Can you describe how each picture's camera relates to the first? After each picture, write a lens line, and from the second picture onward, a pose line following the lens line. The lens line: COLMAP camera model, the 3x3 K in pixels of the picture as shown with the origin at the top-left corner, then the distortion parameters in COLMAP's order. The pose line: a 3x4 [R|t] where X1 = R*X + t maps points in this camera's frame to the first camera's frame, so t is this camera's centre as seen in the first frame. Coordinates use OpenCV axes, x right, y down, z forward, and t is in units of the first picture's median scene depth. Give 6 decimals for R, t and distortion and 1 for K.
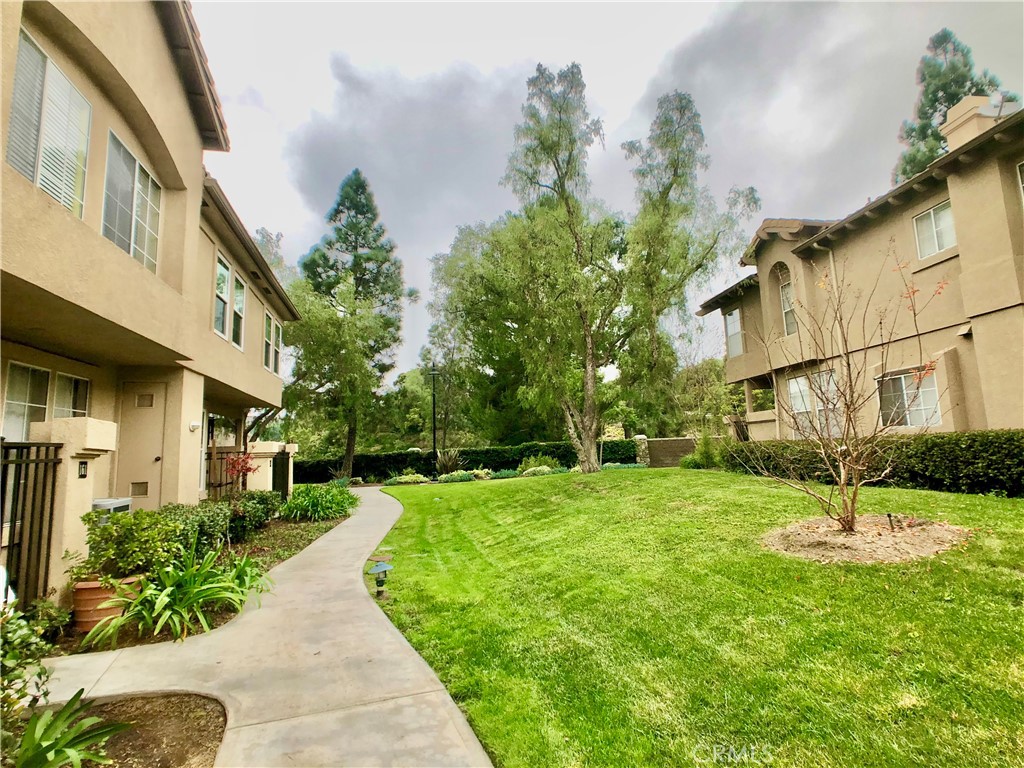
lens RADIAL K [[542.4, 0, 515.6], [0, 542.4, 379.6], [0, 0, 1]] dist [-0.021545, 0.008511]
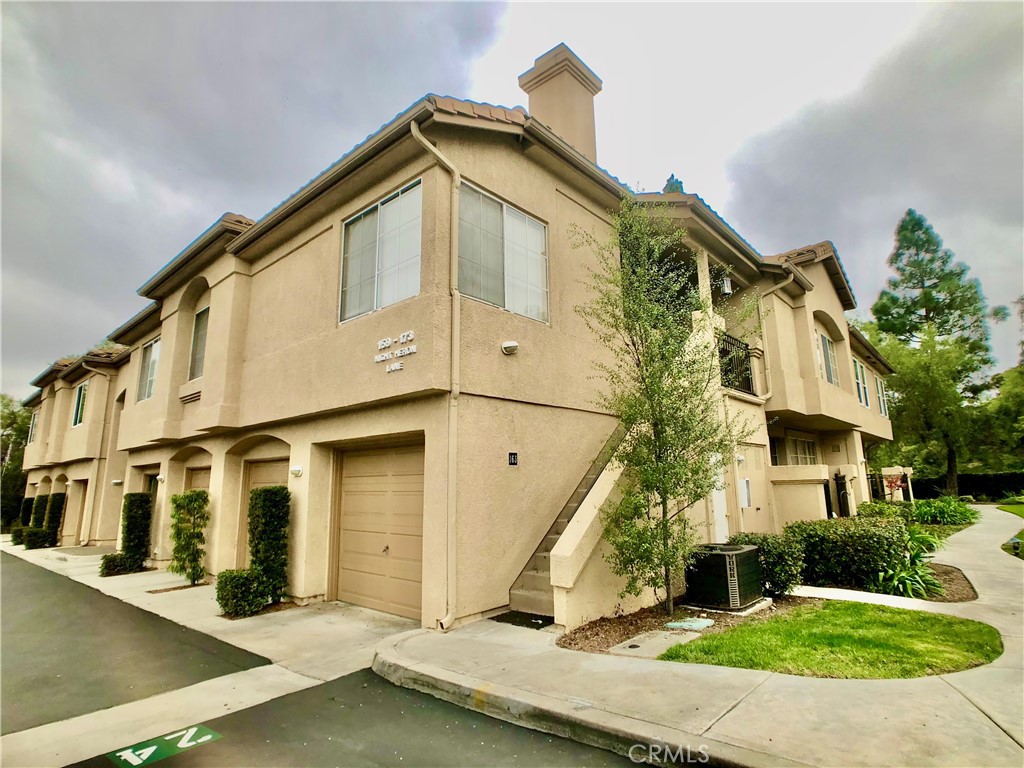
lens RADIAL K [[542.4, 0, 509.0], [0, 542.4, 361.5], [0, 0, 1]] dist [-0.021545, 0.008511]
pose [[0.580237, -0.144550, -0.801517, 0.065507], [0.098640, 0.989352, -0.107017, -0.052283], [0.808452, -0.016967, 0.588317, -0.317915]]
